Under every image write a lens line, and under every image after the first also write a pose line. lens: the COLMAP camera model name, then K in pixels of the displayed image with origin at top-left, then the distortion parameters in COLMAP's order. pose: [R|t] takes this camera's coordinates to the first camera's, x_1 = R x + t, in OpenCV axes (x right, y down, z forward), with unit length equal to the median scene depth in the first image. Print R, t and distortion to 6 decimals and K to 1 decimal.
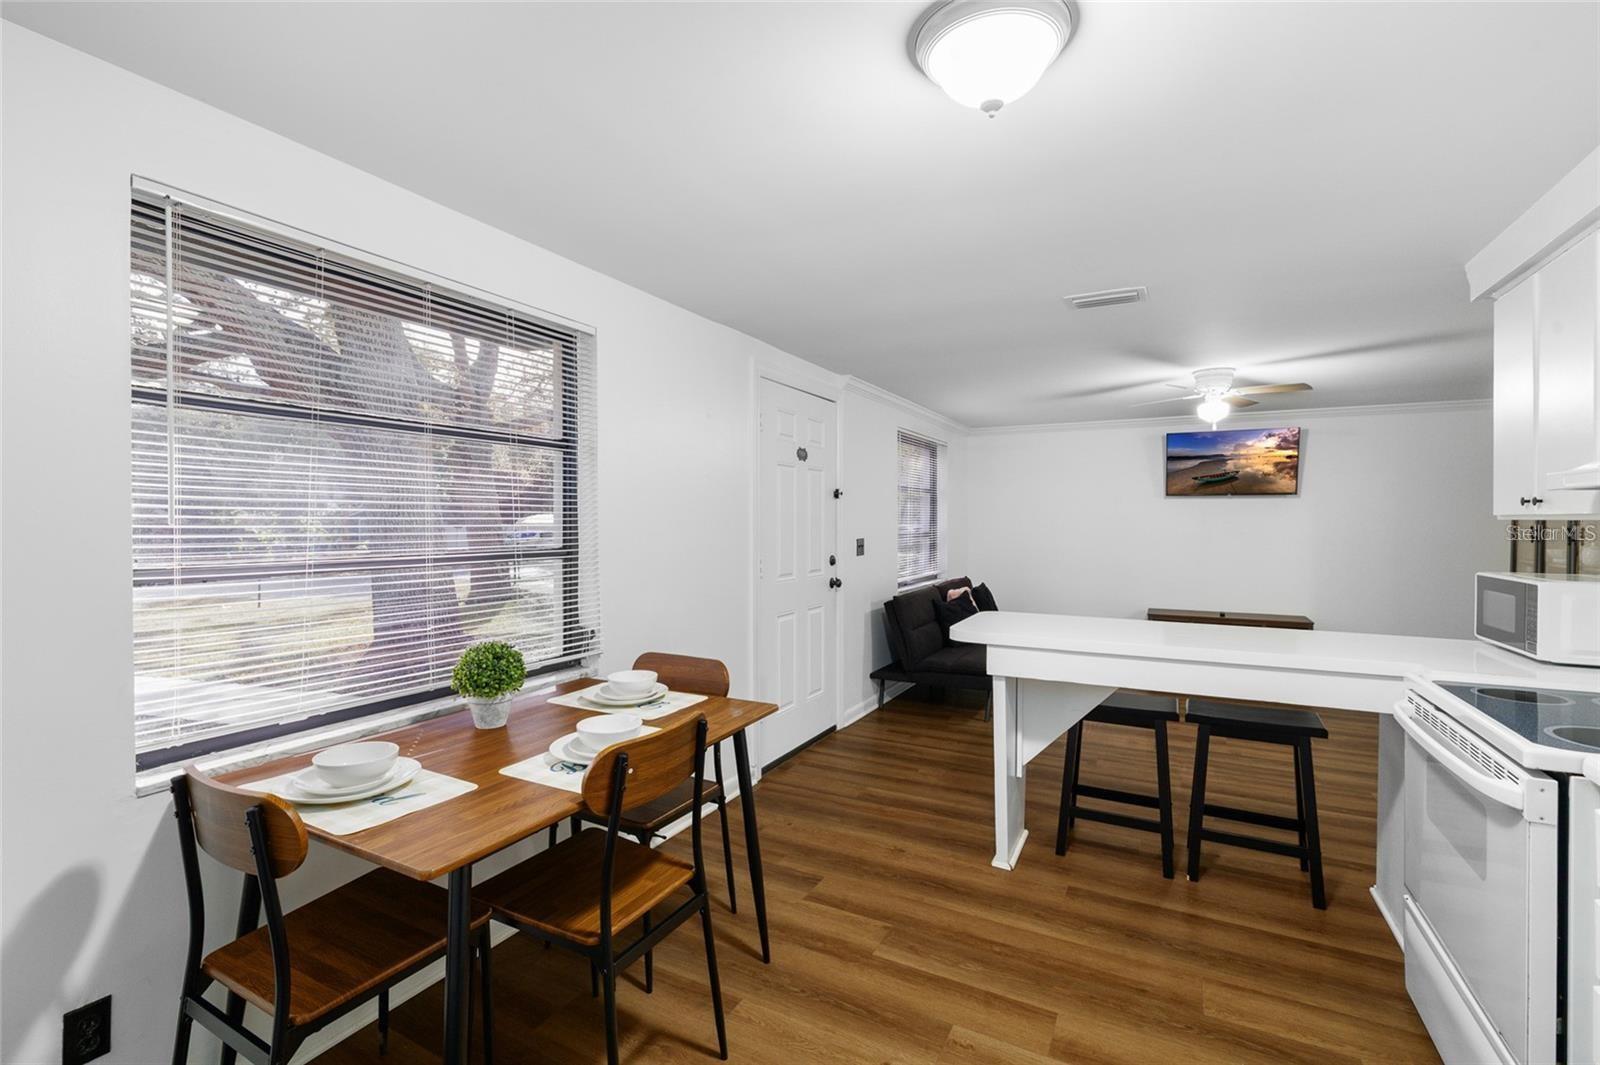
lens RADIAL K [[706.2, 0, 798.4], [0, 706.2, 521.3], [0, 0, 1]] dist [-0.005945, -0.000075]
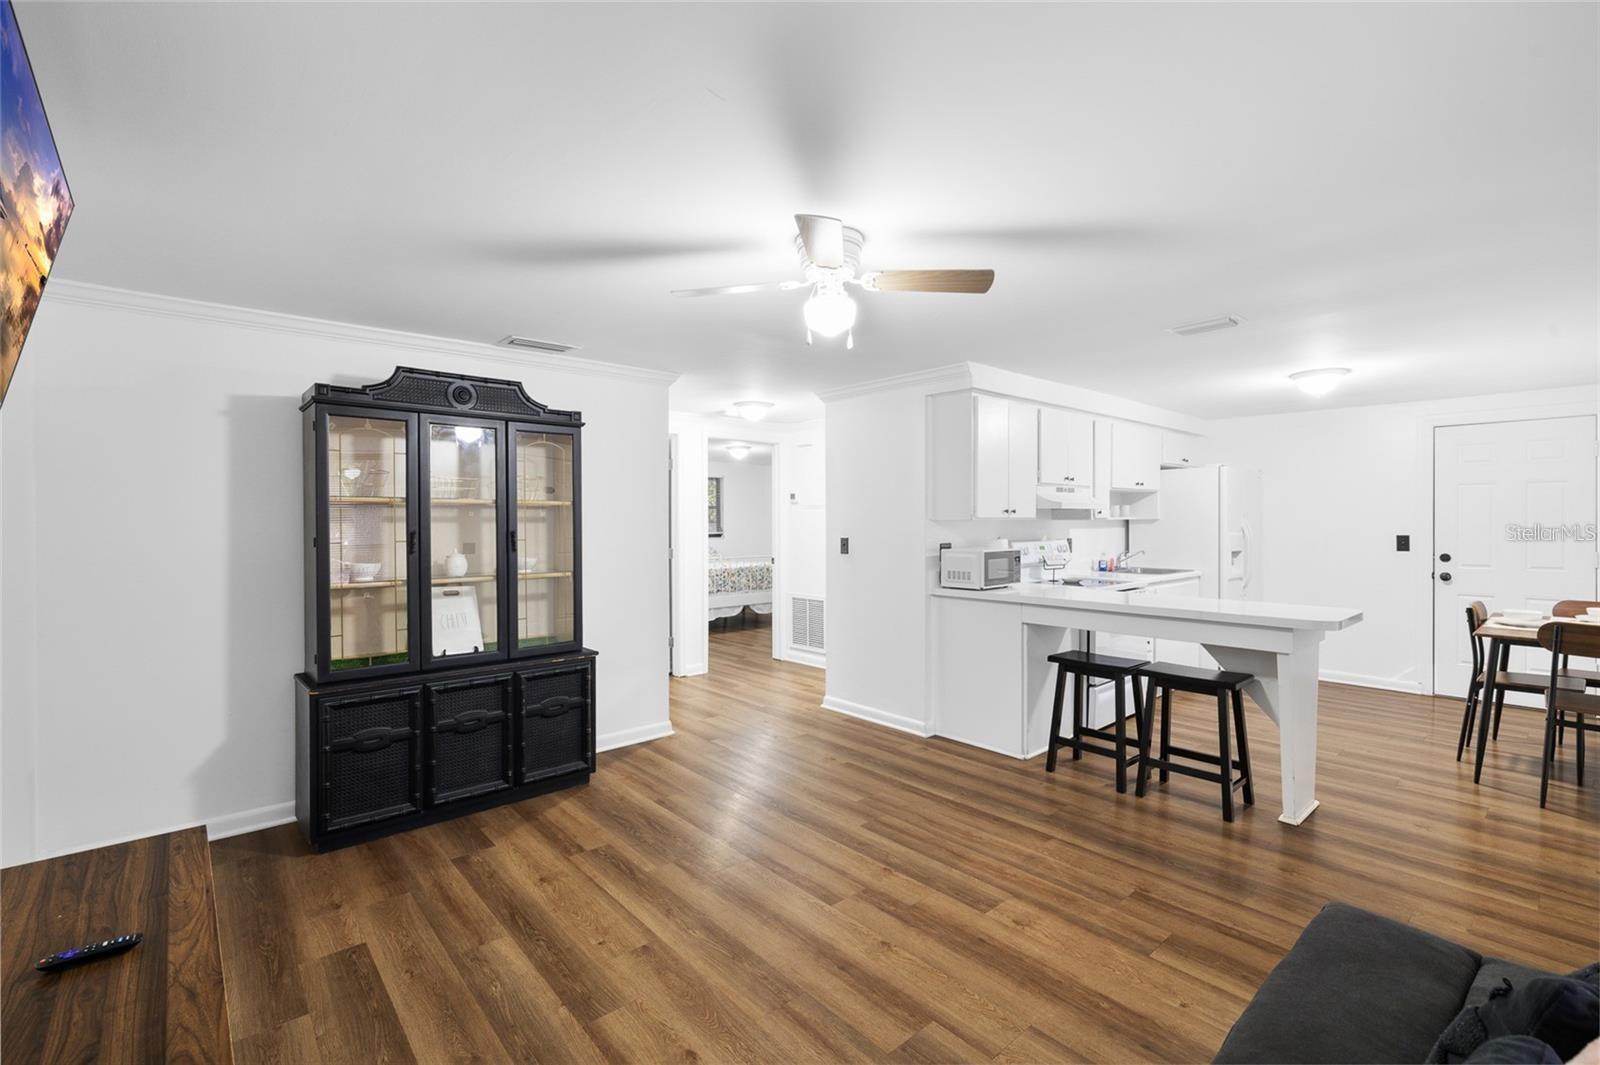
lens RADIAL K [[706.2, 0, 798.4], [0, 706.2, 521.3], [0, 0, 1]] dist [-0.005945, -0.000075]
pose [[-0.936442, -0.001422, 0.350819, 0.645166], [-0.000496, 0.999996, 0.002731, -0.002739], [-0.350821, 0.002383, -0.936439, 2.280884]]
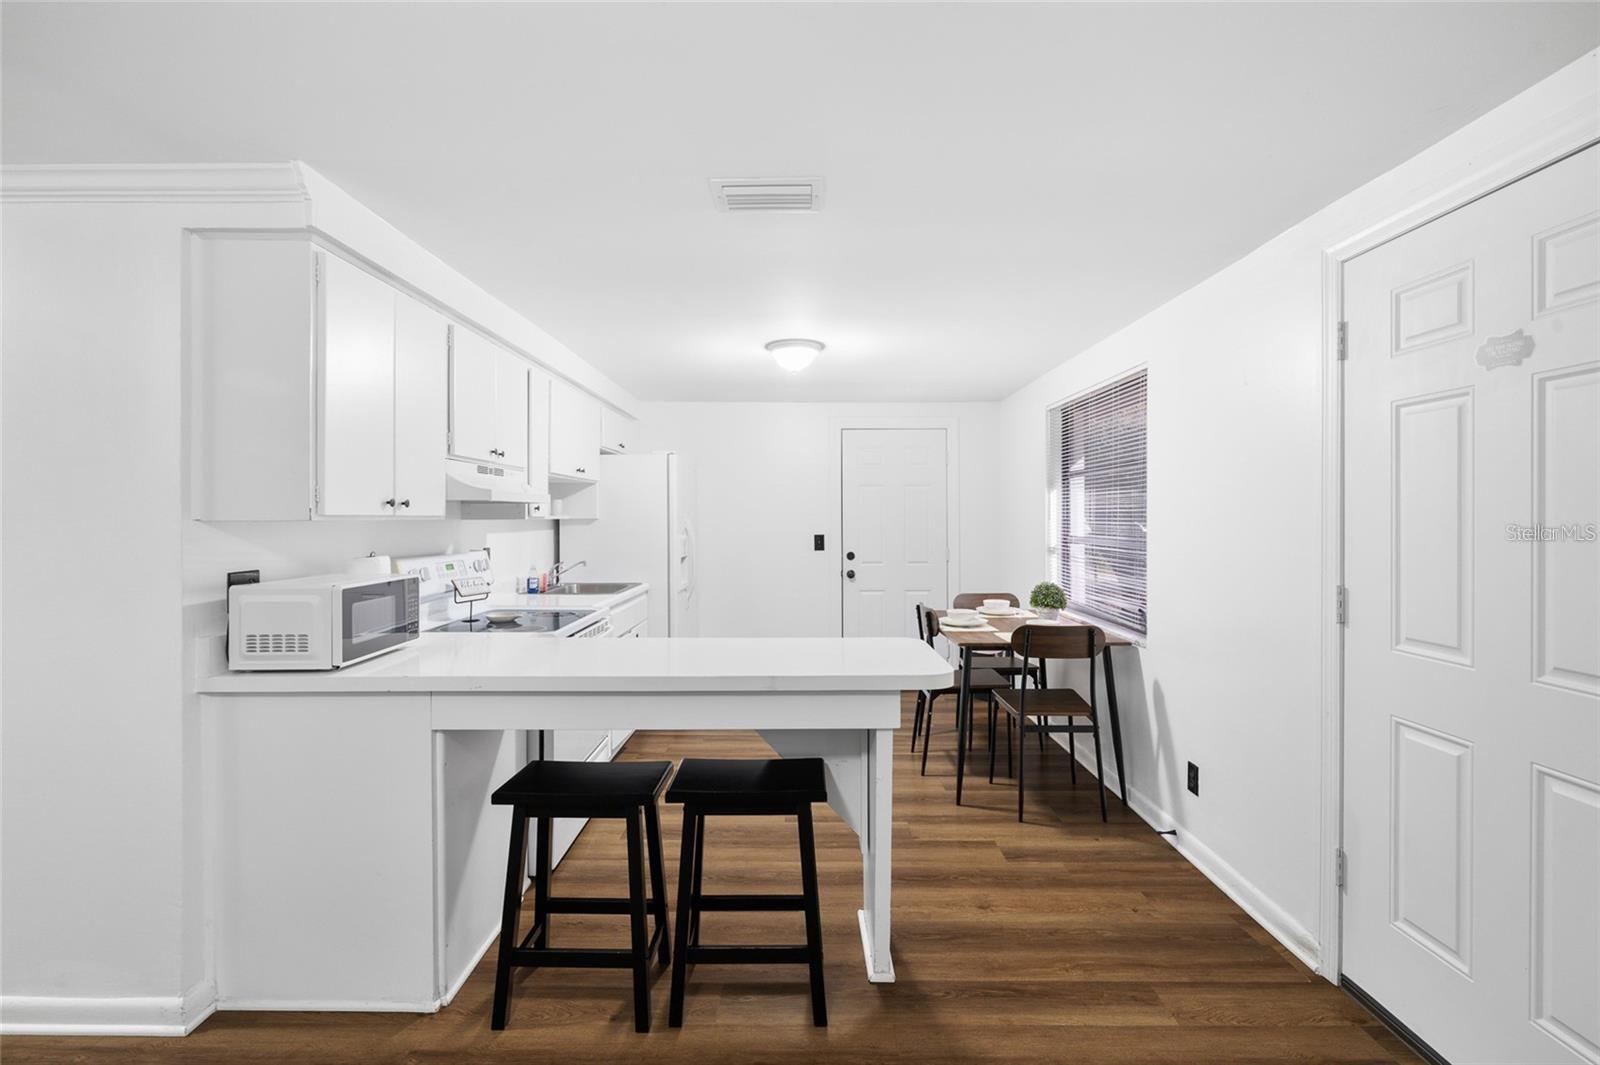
lens RADIAL K [[706.2, 0, 798.4], [0, 706.2, 521.3], [0, 0, 1]] dist [-0.005945, -0.000075]
pose [[-0.883512, 0.001389, -0.468406, 0.723600], [-0.000193, 0.999994, 0.003329, -0.003117], [0.468408, 0.003031, -0.883507, 1.607944]]
